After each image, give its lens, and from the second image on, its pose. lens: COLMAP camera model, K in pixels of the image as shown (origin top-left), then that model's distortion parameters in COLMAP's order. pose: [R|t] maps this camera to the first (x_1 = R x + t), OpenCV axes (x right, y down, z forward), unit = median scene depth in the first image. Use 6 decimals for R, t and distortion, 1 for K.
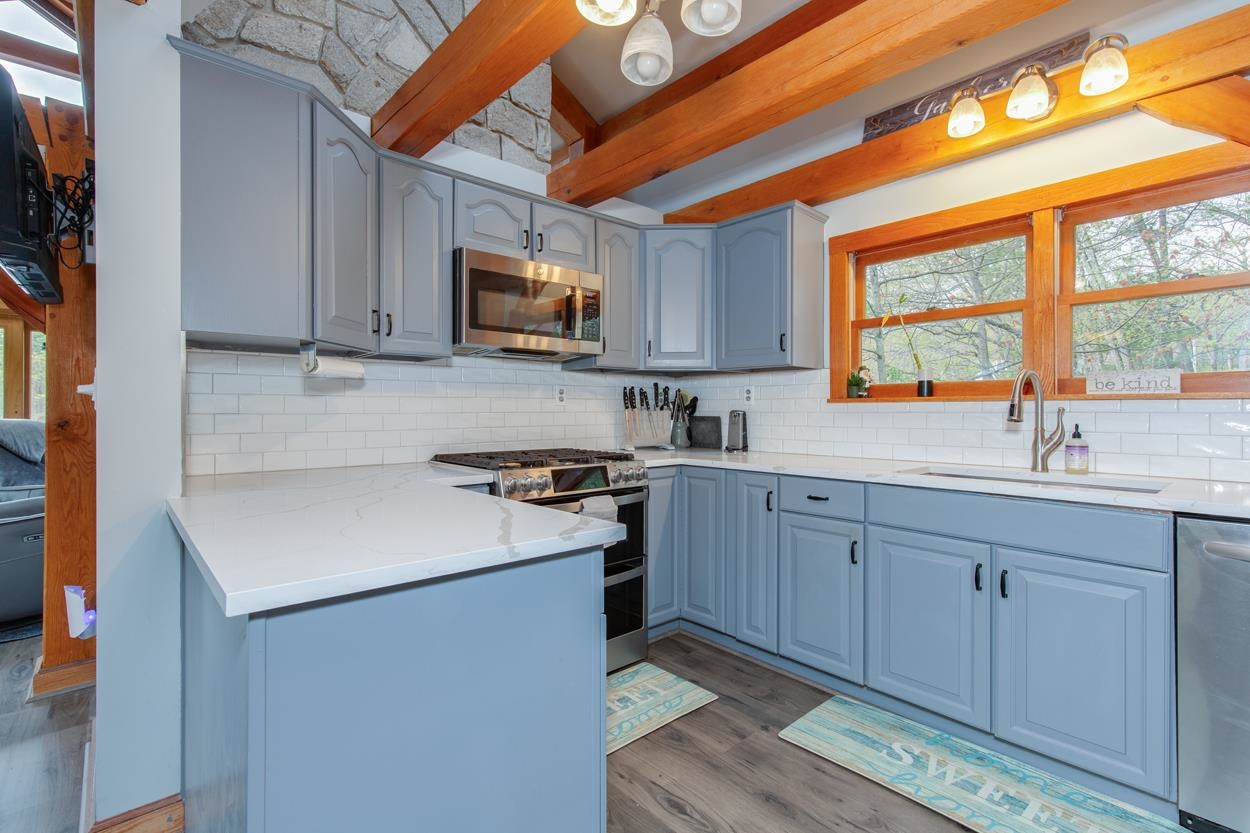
lens RADIAL K [[575.8, 0, 625.2], [0, 575.8, 411.8], [0, 0, 1]] dist [0.003017, -0.000319]
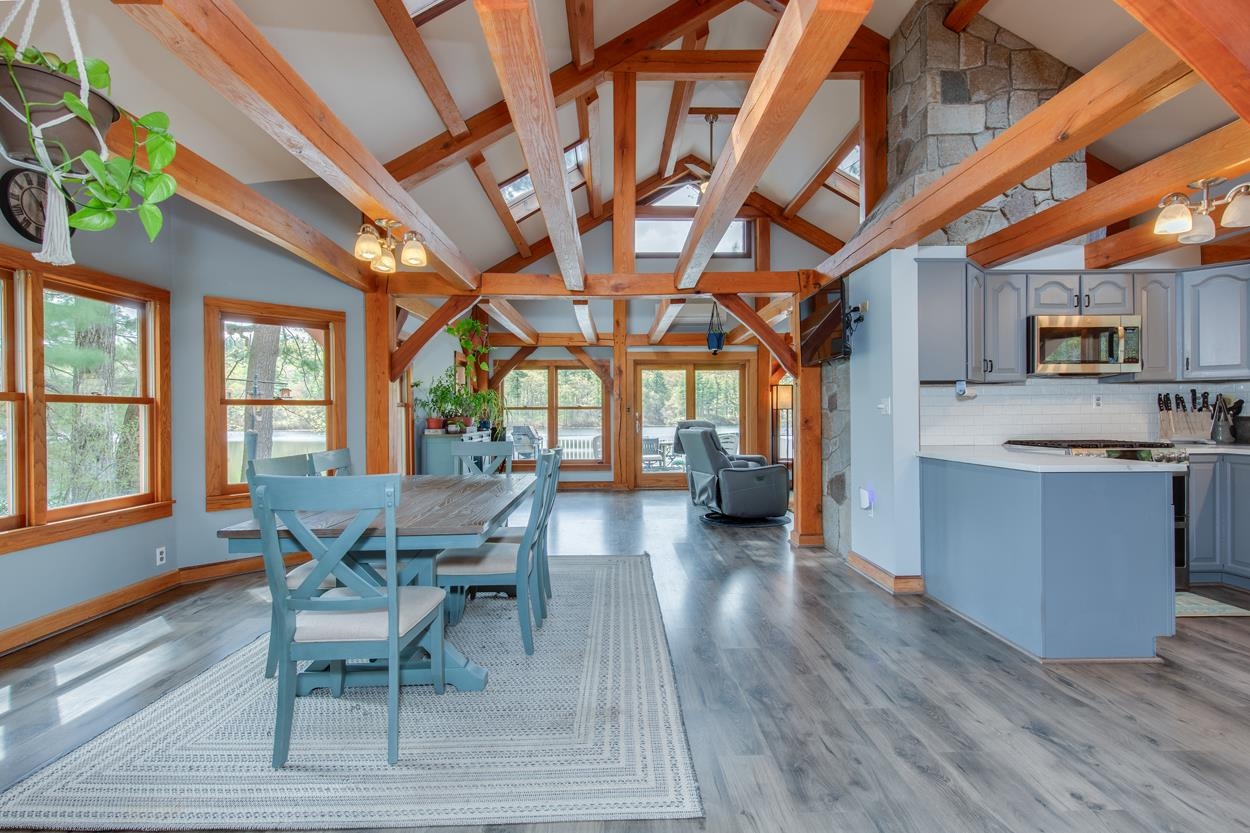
lens RADIAL K [[570.1, 0, 614.2], [0, 570.1, 416.2], [0, 0, 1]] dist [0.007192, -0.004879]
pose [[0.752883, -0.001912, -0.658151, -0.099433], [0.004164, 0.999990, 0.001858, -0.000891], [0.658141, -0.004139, 0.752883, -0.965884]]
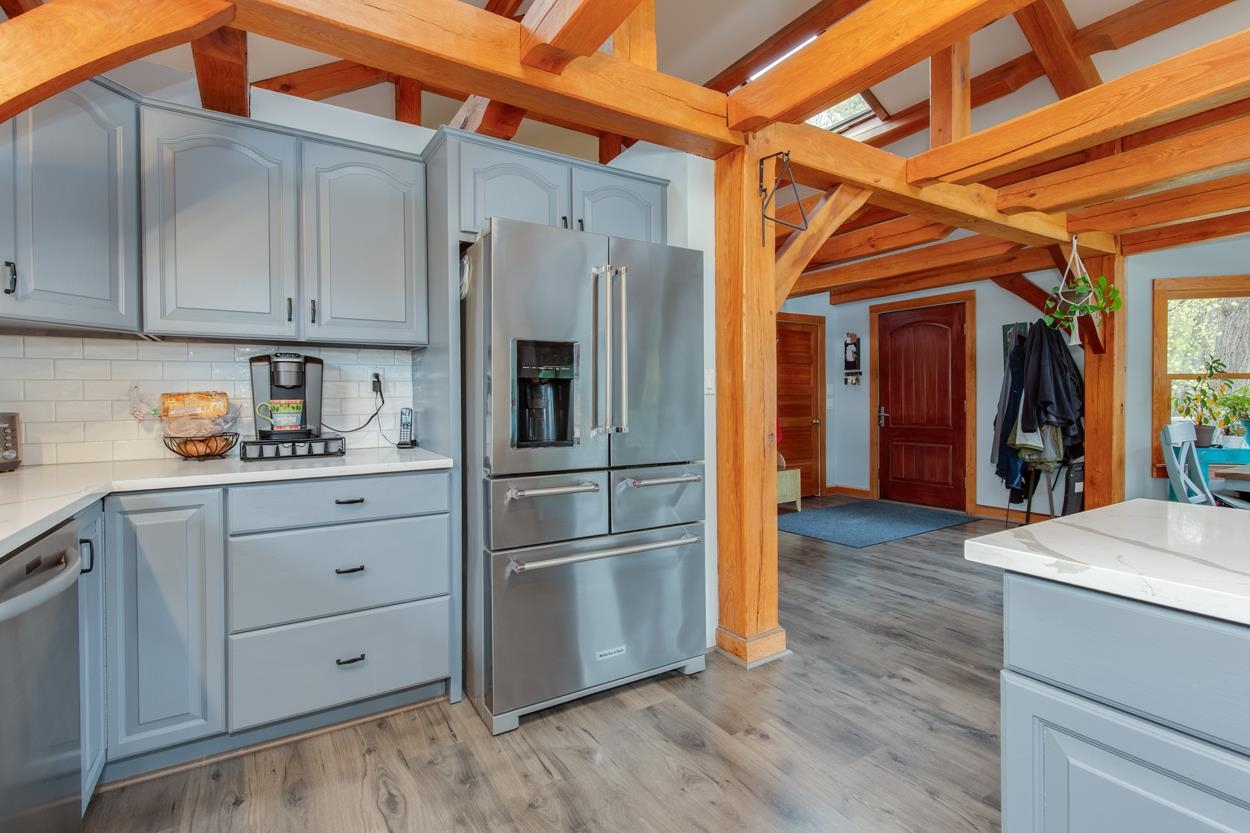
lens RADIAL K [[575.8, 0, 616.2], [0, 575.8, 395.9], [0, 0, 1]] dist [0.003017, -0.000319]
pose [[-0.981766, 0.008258, 0.189912, 0.135535], [0.008129, 0.999966, -0.001459, -0.000816], [-0.189917, 0.000112, -0.981800, 0.838810]]
